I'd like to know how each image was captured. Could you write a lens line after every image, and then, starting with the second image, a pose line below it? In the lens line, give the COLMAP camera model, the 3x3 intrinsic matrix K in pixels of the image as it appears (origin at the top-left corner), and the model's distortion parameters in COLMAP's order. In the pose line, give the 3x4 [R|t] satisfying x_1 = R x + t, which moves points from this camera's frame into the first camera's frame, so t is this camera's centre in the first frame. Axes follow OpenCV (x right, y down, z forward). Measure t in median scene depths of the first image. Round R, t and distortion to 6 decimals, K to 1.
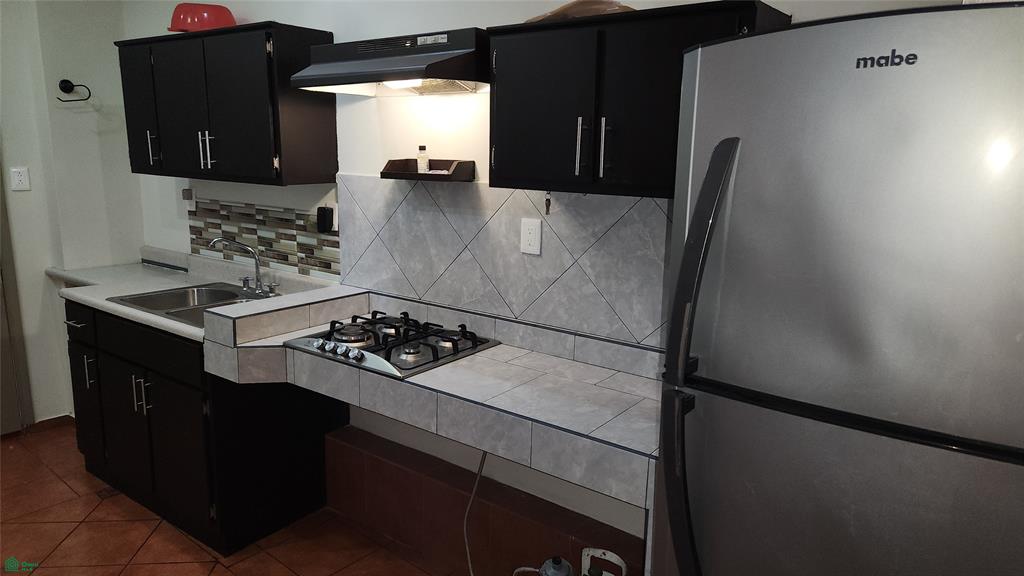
lens RADIAL K [[692.3, 0, 505.4], [0, 692.3, 283.8], [0, 0, 1]] dist [0.064588, -0.029821]
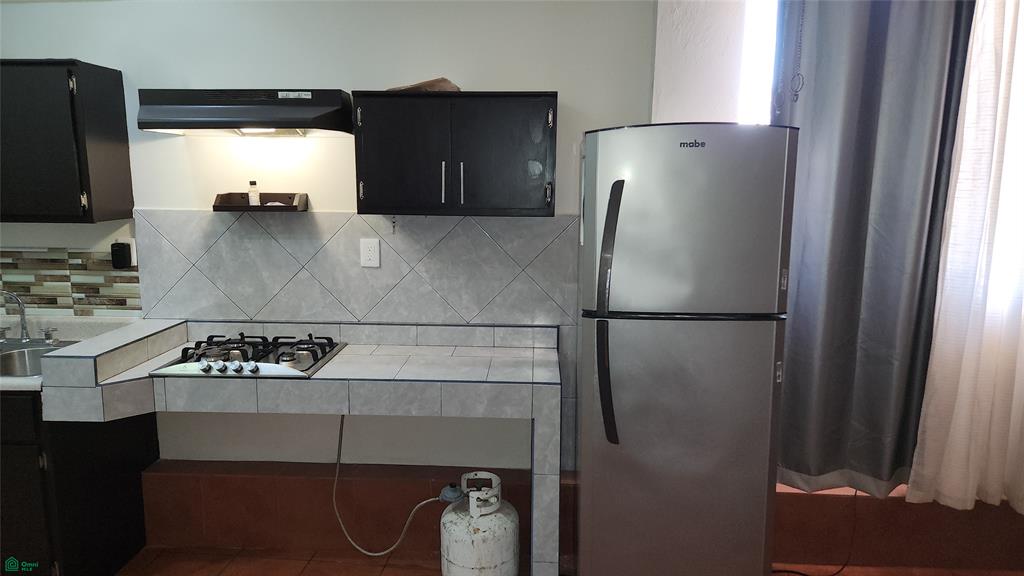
lens RADIAL K [[692.3, 0, 517.6], [0, 692.3, 293.4], [0, 0, 1]] dist [0.064588, -0.029821]
pose [[0.821730, -0.107841, 0.559580, -0.428567], [0.119048, 0.992751, 0.016502, 0.013996], [-0.557304, 0.053057, 0.828612, -0.168860]]
